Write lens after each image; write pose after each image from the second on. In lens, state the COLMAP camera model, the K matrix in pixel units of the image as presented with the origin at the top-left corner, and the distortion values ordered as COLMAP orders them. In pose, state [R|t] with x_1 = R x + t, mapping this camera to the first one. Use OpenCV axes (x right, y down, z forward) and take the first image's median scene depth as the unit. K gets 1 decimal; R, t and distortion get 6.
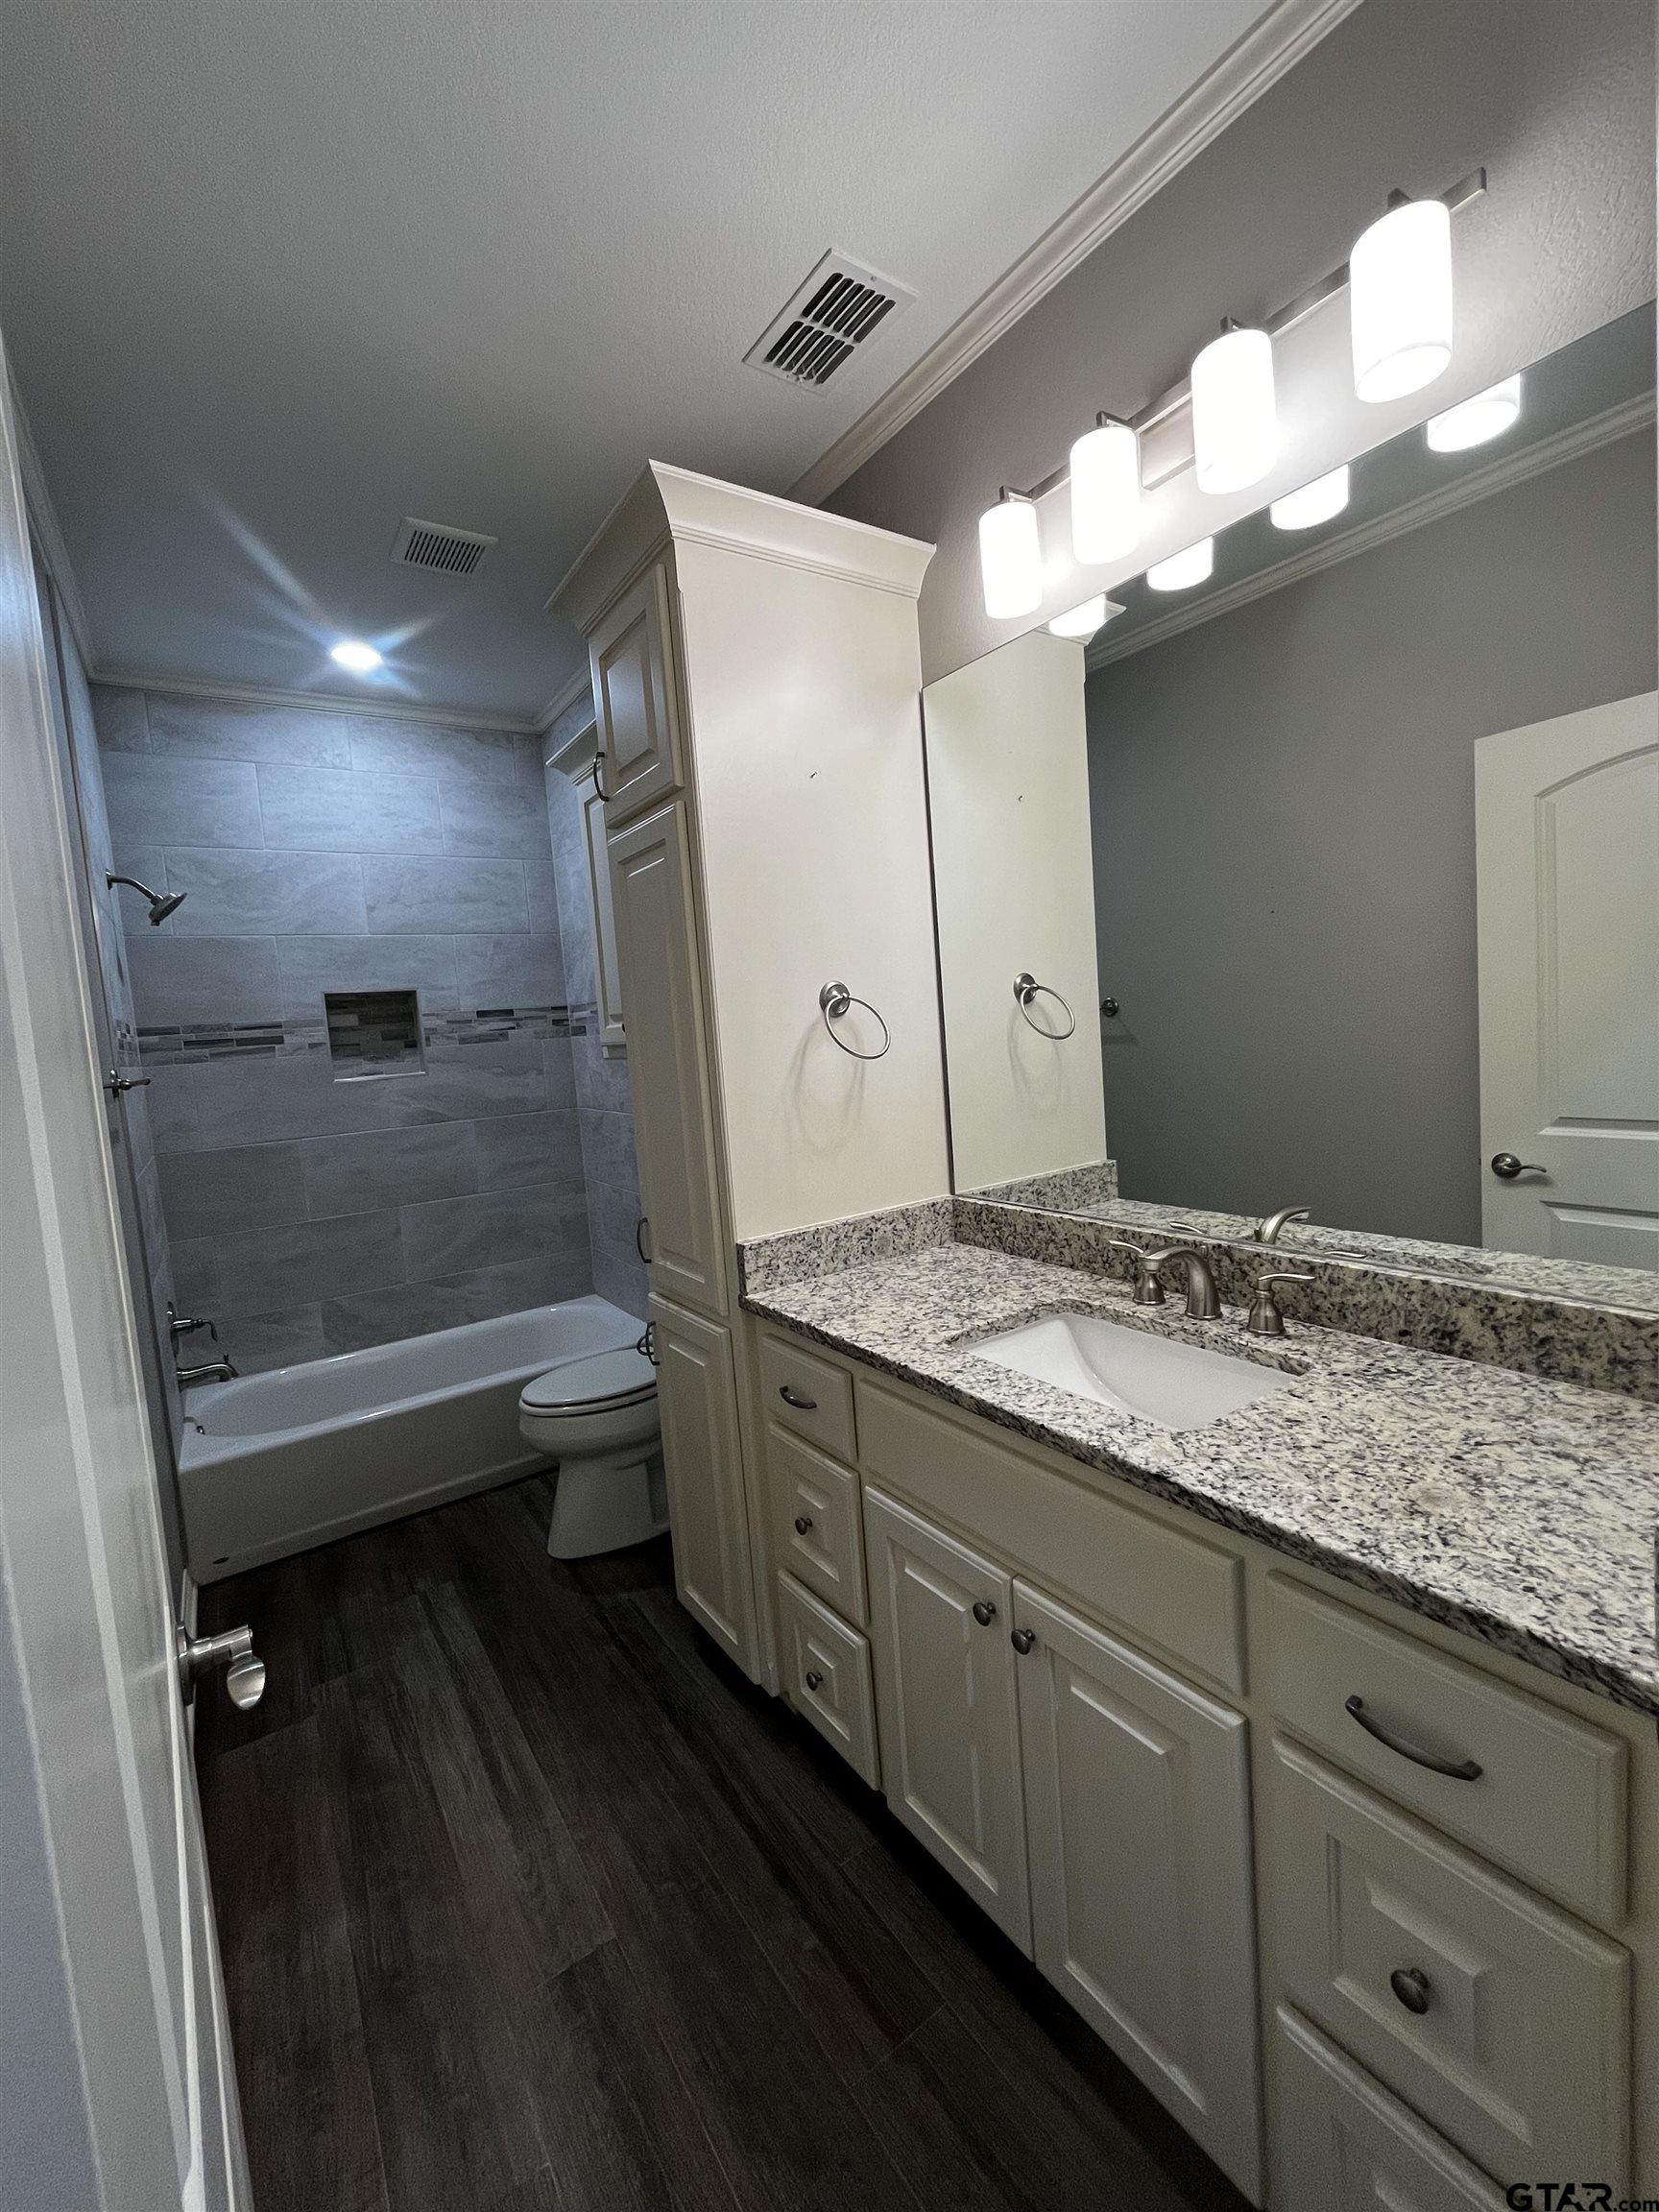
lens RADIAL K [[903.8, 0, 824.3], [0, 903.8, 1095.7], [0, 0, 1]] dist [-0.000831, -0.000242]
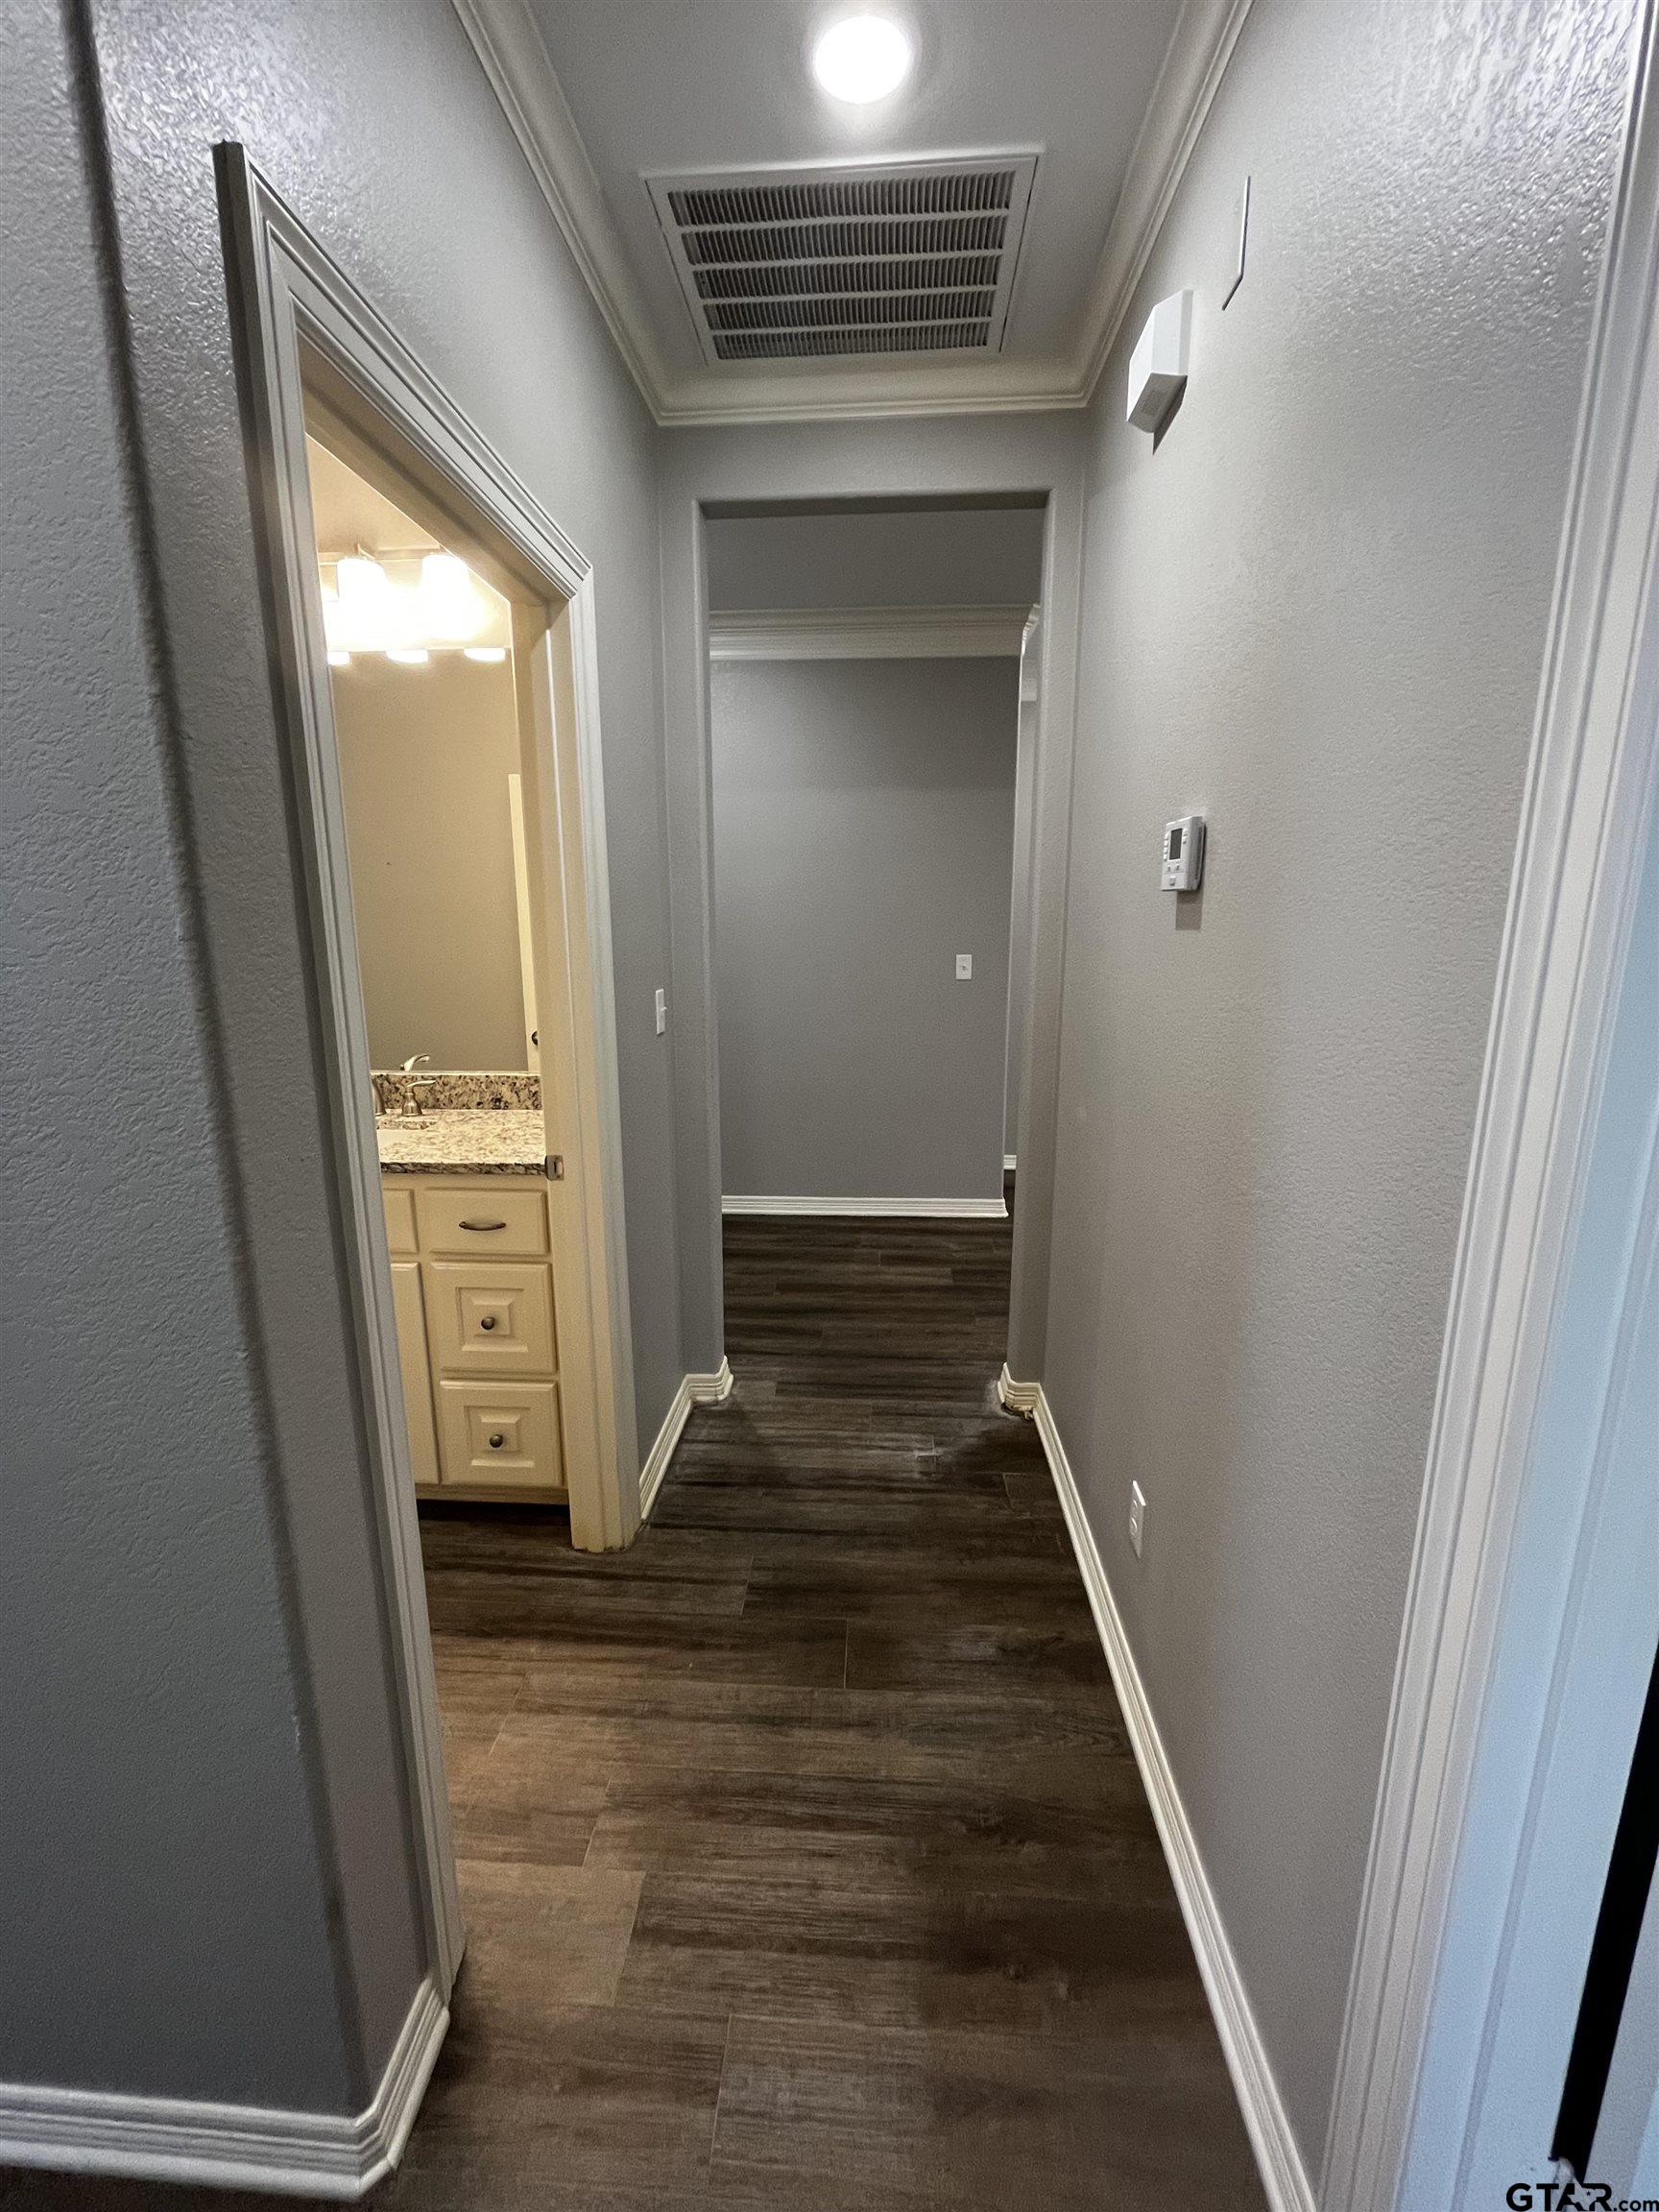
lens RADIAL K [[903.8, 0, 819.2], [0, 903.8, 1099.7], [0, 0, 1]] dist [-0.000831, -0.000242]
pose [[0.614166, -0.089731, 0.784059, -0.268330], [0.017888, 0.994842, 0.099842, 0.038164], [-0.788974, -0.047295, 0.612604, -0.472992]]
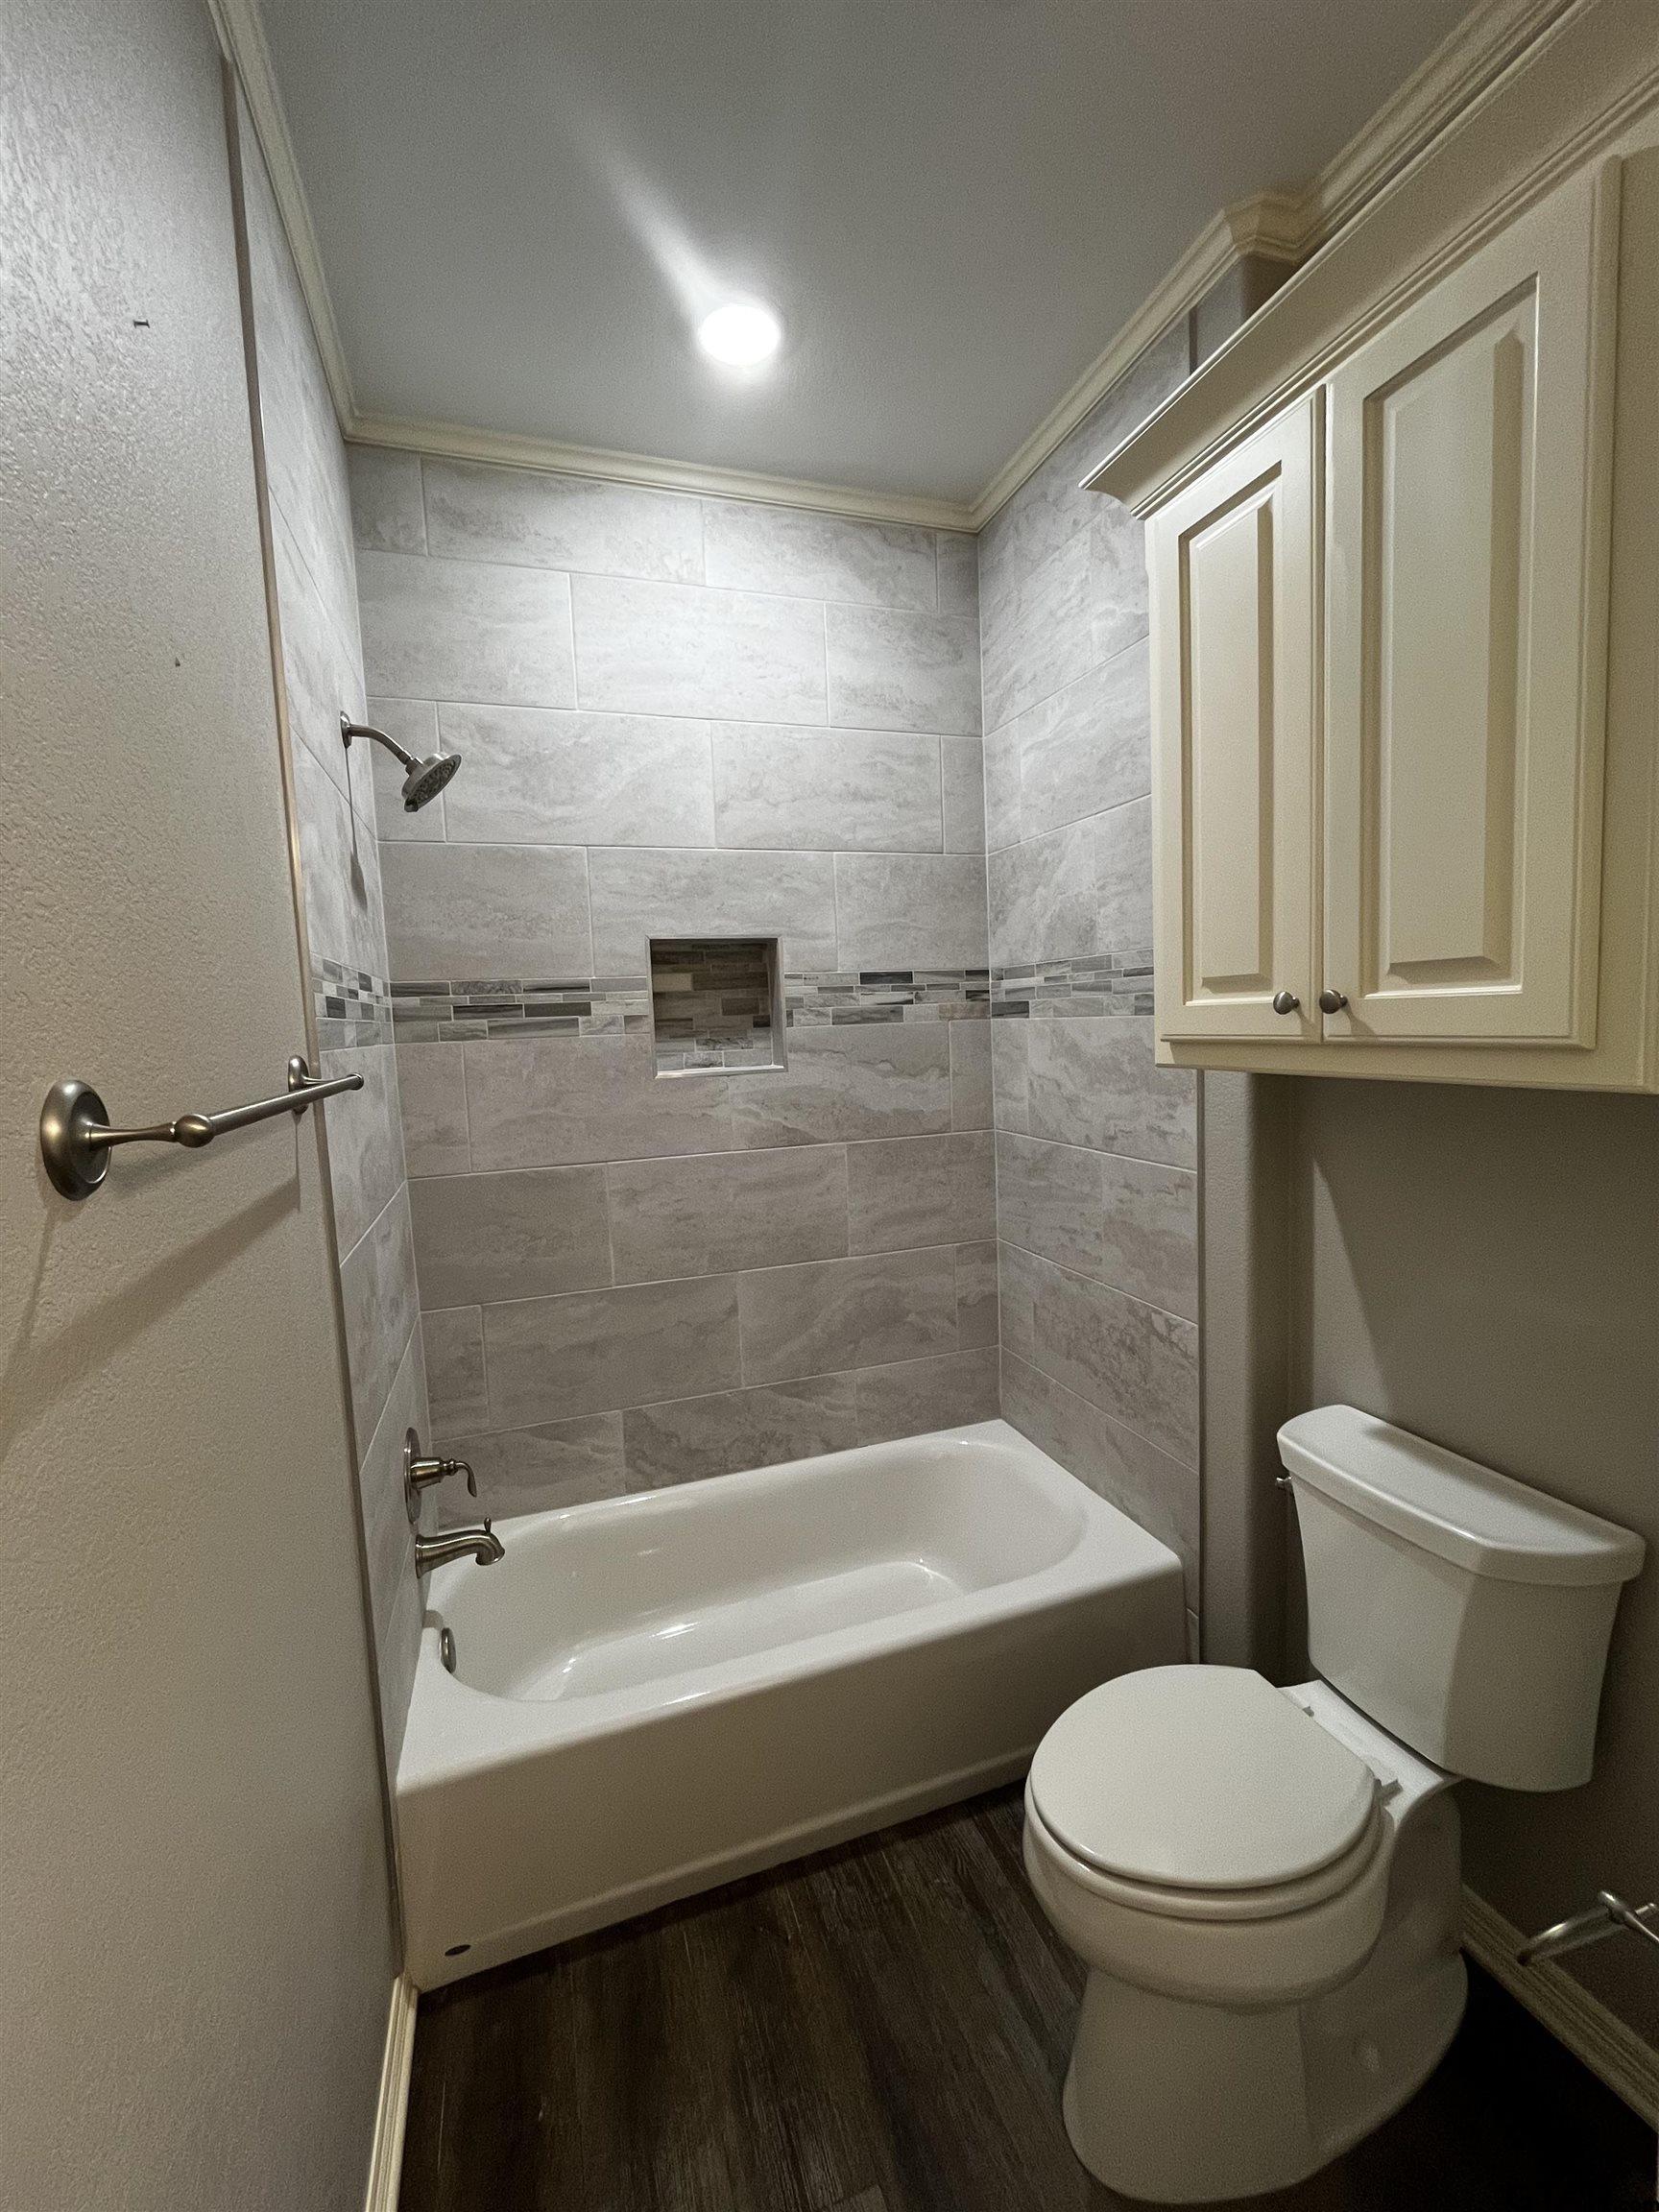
lens RADIAL K [[903.8, 0, 827.6], [0, 903.8, 1098.2], [0, 0, 1]] dist [-0.000831, -0.000242]
pose [[0.965055, 0.056856, -0.255805, -0.391243], [-0.051343, 0.998283, 0.028184, -0.036856], [0.256968, -0.014066, 0.966318, 0.615550]]
